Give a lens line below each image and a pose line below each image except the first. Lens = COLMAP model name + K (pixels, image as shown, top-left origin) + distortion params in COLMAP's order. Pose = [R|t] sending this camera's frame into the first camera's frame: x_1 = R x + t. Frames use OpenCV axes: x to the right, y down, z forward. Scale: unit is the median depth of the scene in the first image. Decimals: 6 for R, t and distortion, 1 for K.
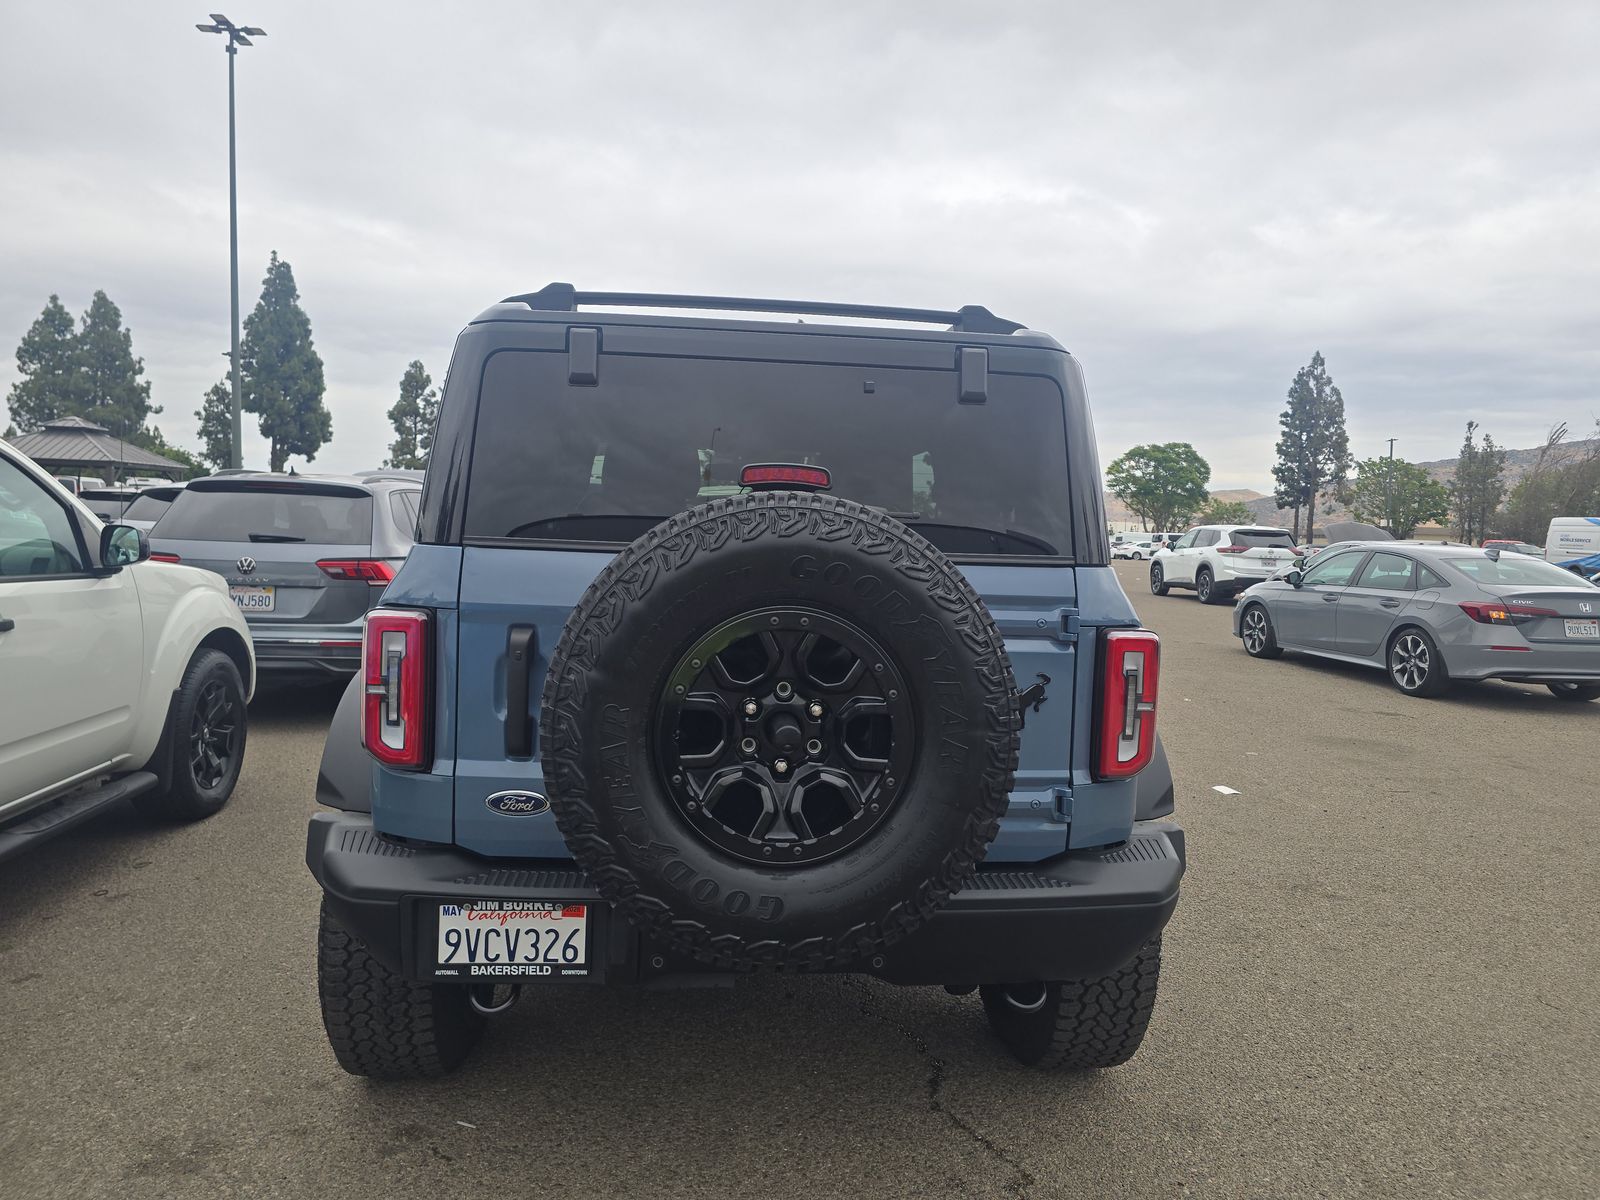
lens RADIAL K [[1081.5, 0, 795.2], [0, 1081.5, 574.4], [0, 0, 1]] dist [0.068809, -0.062385]
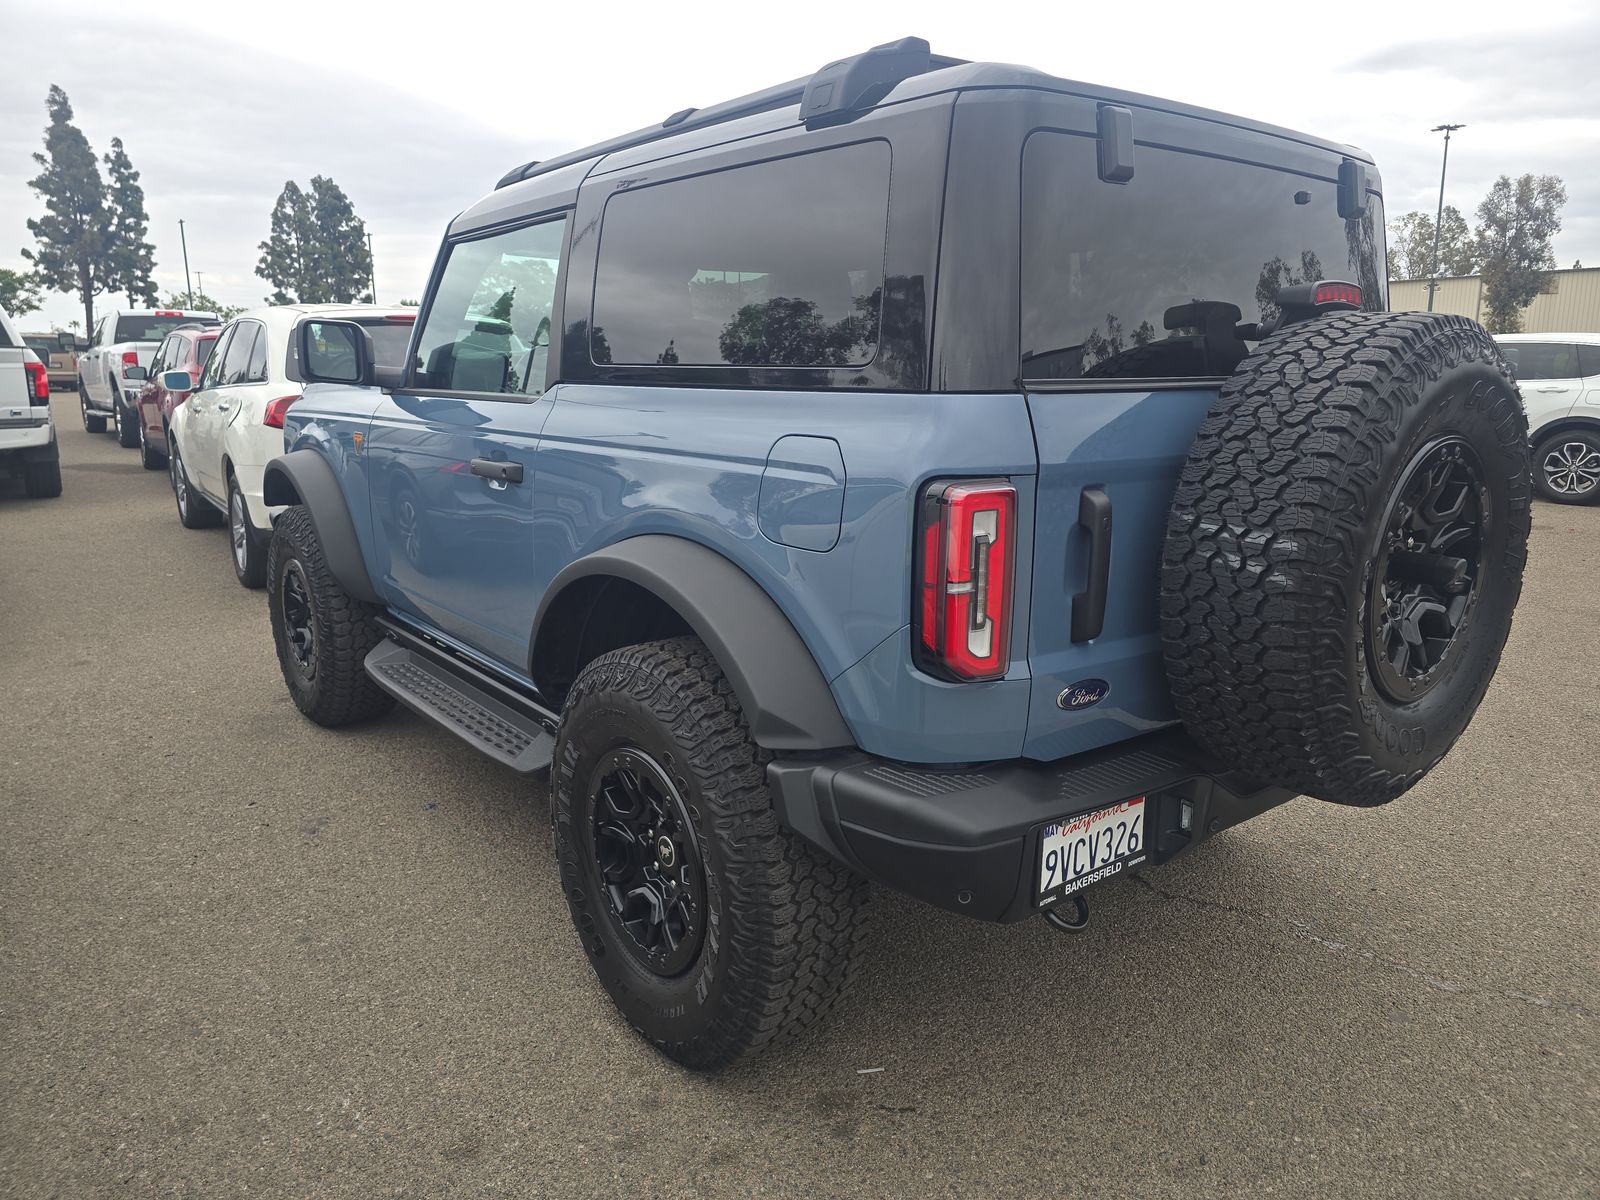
lens RADIAL K [[1081.5, 0, 795.2], [0, 1081.5, 574.4], [0, 0, 1]] dist [0.068809, -0.062385]
pose [[0.831539, -0.138247, 0.537987, -1.013989], [0.049829, 0.983194, 0.175635, -0.049716], [-0.553226, -0.119240, 0.824453, 0.494723]]
